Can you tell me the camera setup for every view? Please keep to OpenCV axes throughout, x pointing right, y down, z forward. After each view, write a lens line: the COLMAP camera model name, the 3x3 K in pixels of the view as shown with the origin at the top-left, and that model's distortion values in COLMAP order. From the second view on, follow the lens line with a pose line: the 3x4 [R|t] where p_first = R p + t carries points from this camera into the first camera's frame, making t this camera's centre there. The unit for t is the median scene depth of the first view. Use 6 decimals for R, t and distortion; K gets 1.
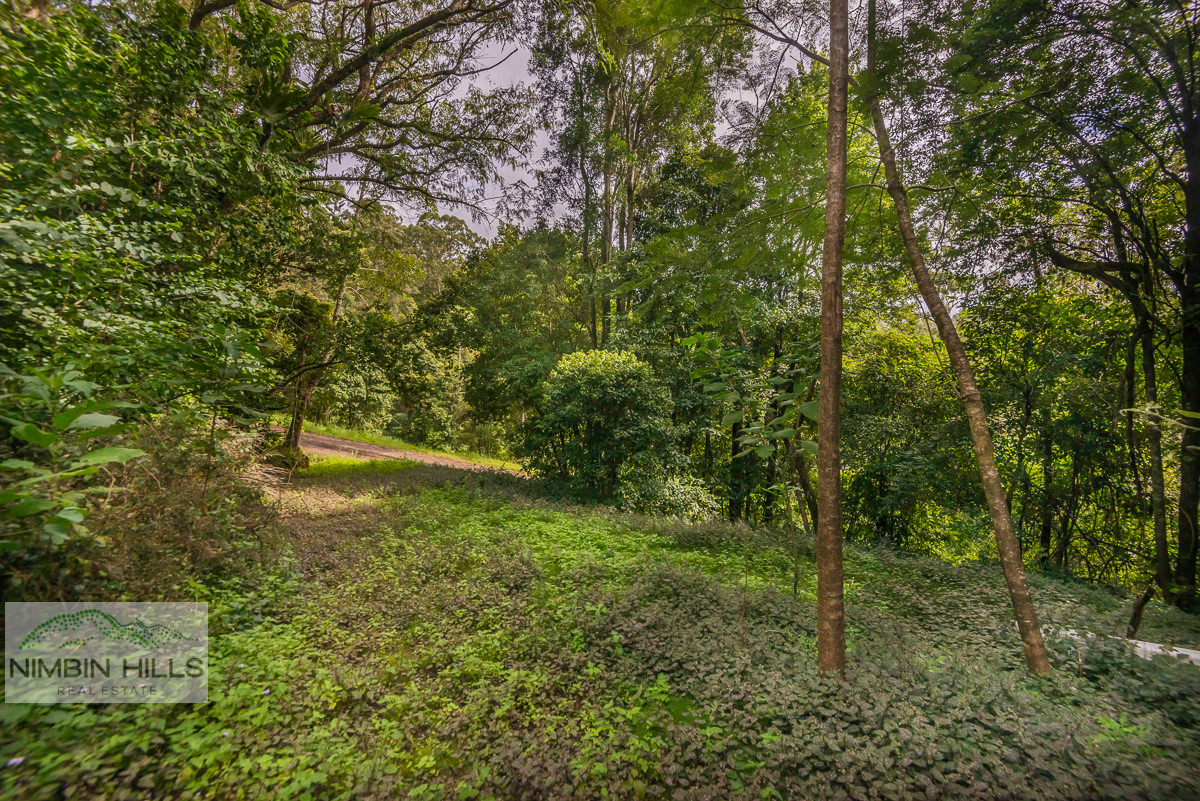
lens RADIAL K [[553.5, 0, 599.4], [0, 553.5, 402.0], [0, 0, 1]] dist [-0.002818, -0.000312]
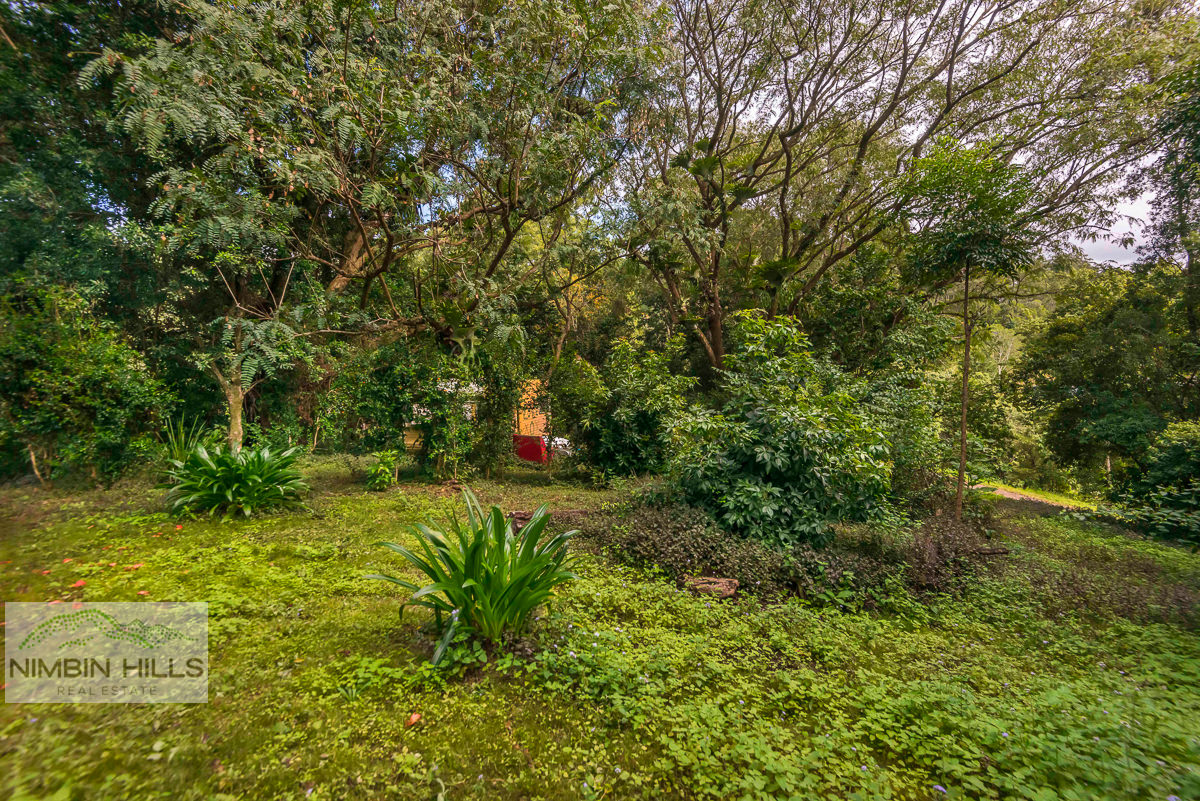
lens RADIAL K [[553.5, 0, 595.8], [0, 553.5, 401.3], [0, 0, 1]] dist [-0.002818, -0.000312]
pose [[0.643768, -0.047972, -0.763715, 0.038036], [0.013343, 0.998585, -0.051478, -0.063774], [0.765104, 0.022950, 0.643498, -0.544540]]
